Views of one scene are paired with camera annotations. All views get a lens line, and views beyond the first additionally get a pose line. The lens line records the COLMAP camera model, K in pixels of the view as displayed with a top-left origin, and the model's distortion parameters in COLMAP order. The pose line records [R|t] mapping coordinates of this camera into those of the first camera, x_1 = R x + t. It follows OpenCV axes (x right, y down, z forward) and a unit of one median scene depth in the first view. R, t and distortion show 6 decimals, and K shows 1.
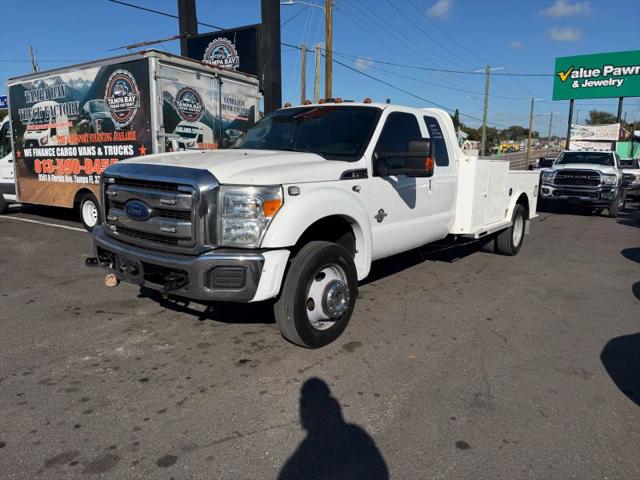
lens RADIAL K [[454.5, 0, 325.3], [0, 454.5, 234.8], [0, 0, 1]] dist [0.034449, -0.043759]
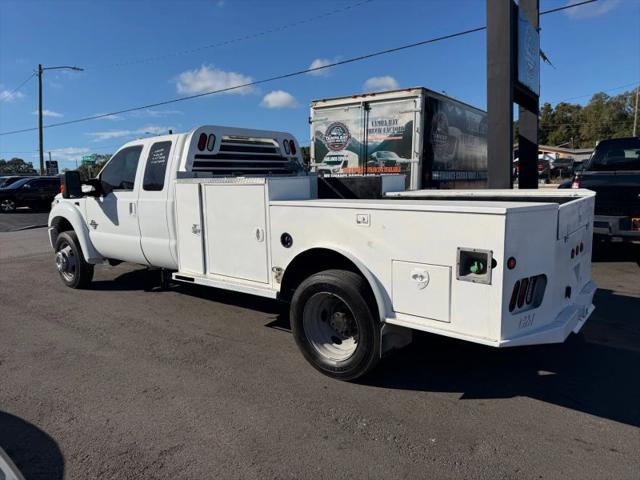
lens RADIAL K [[454.5, 0, 317.4], [0, 454.5, 241.4], [0, 0, 1]] dist [0.034449, -0.043759]
pose [[-0.043836, 0.114885, -0.992411, 1.124037], [-0.138901, 0.983017, 0.119933, -0.190859], [0.989336, 0.143104, -0.027134, 1.269988]]
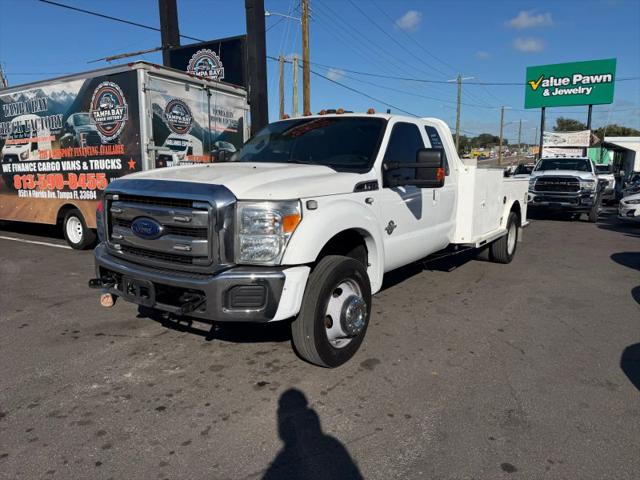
lens RADIAL K [[454.5, 0, 318.6], [0, 454.5, 233.9], [0, 0, 1]] dist [0.034449, -0.043759]
pose [[0.998959, -0.020954, 0.040532, -0.053228], [0.021859, 0.999519, -0.022002, -0.007605], [-0.040051, 0.022865, 0.998936, 0.019362]]
